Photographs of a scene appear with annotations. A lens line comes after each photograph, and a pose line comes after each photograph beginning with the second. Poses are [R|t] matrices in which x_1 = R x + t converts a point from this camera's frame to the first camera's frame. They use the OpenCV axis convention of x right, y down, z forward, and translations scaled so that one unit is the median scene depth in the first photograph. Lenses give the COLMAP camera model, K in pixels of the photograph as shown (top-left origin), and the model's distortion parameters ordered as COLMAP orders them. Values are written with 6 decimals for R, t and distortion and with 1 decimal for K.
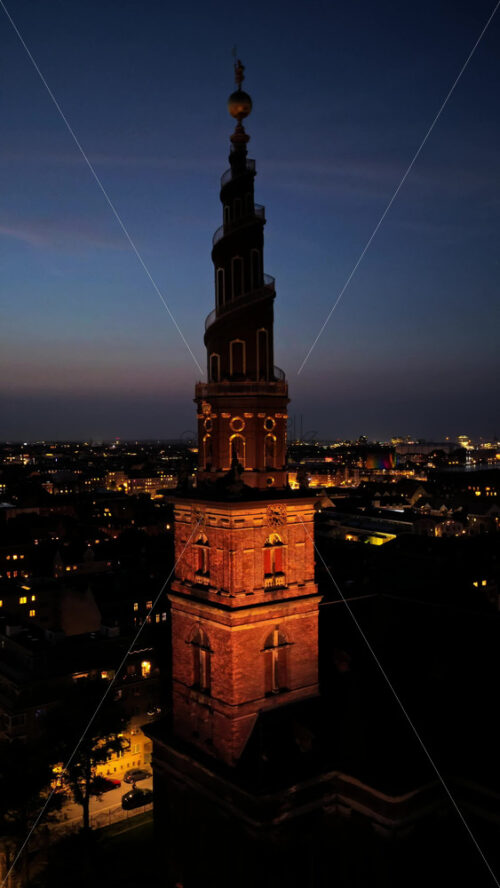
lens RADIAL K [[806.8, 0, 250.0], [0, 806.8, 444.0], [0, 0, 1]] dist [0.004949, 0.001981]
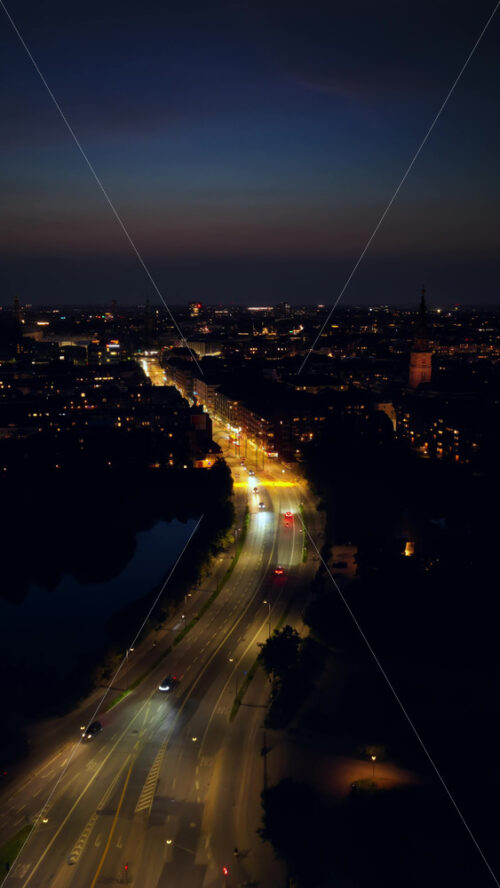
lens RADIAL K [[806.8, 0, 250.0], [0, 806.8, 444.0], [0, 0, 1]] dist [0.004949, 0.001981]
pose [[0.914655, 0.081913, -0.395849, 1.405204], [-0.014267, 0.985186, 0.170897, -0.303016], [0.403983, -0.150665, 0.902274, -5.699598]]
